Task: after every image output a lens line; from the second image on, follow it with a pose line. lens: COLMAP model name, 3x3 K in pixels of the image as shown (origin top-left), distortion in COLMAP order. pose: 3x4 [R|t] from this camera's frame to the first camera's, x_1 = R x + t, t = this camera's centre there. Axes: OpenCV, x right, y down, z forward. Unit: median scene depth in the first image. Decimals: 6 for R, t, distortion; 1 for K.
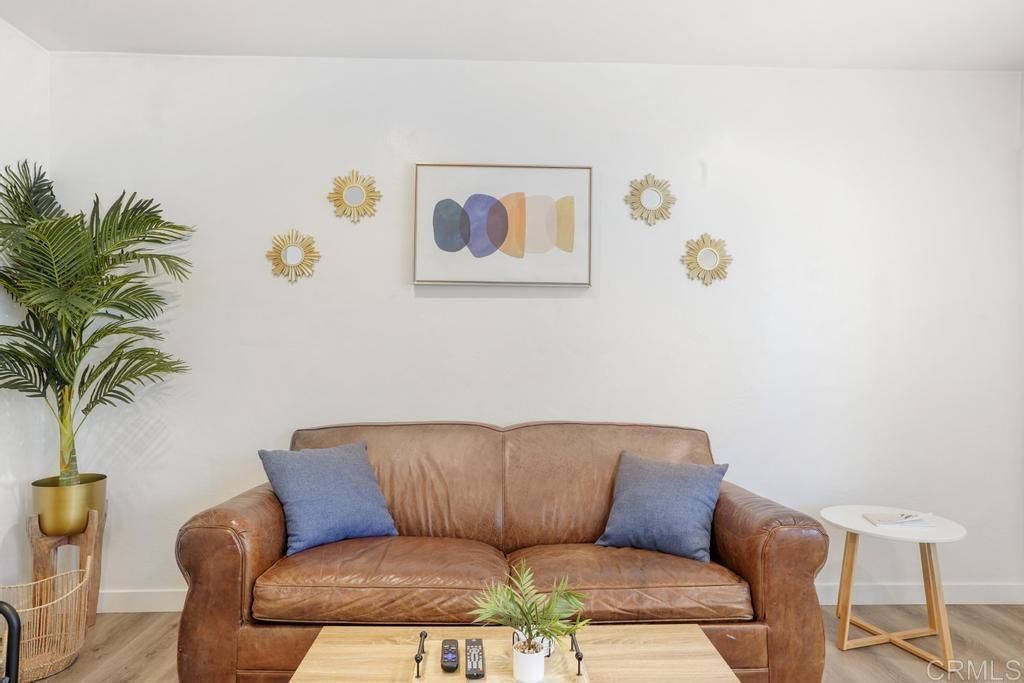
lens RADIAL K [[626.9, 0, 512.0], [0, 626.9, 341.5], [0, 0, 1]] dist [-0.001234, 0.002547]
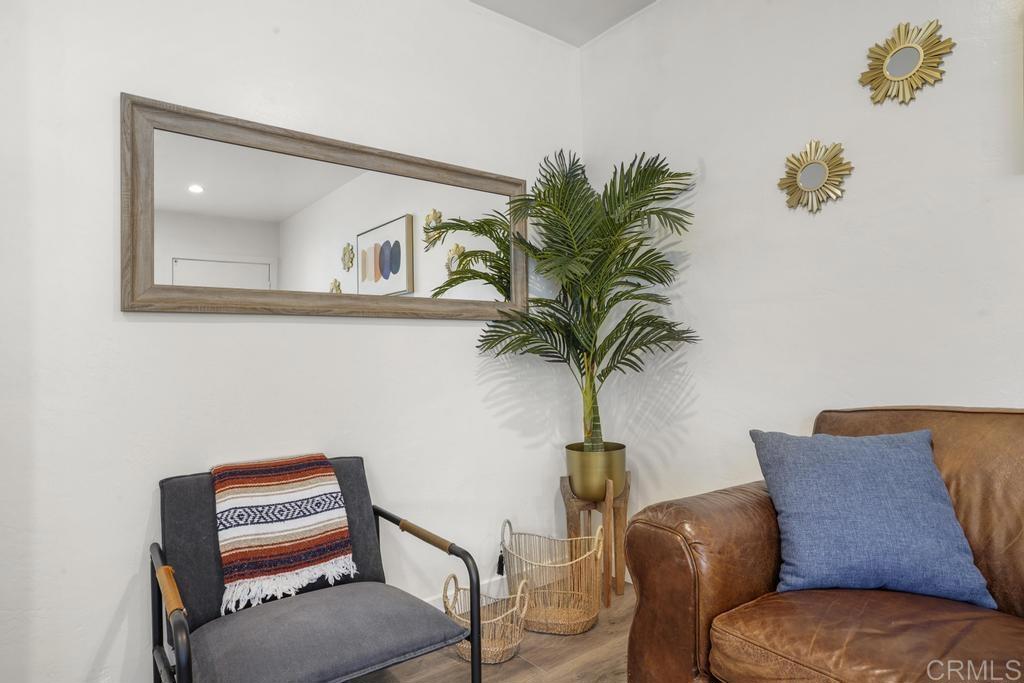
lens RADIAL K [[588.4, 0, 508.9], [0, 588.4, 345.2], [0, 0, 1]] dist [-0.049678, 0.037116]
pose [[0.593253, -0.027877, -0.804533, -0.018574], [0.037191, 0.999282, -0.007201, 0.059573], [0.804157, -0.025649, 0.593864, 0.333871]]
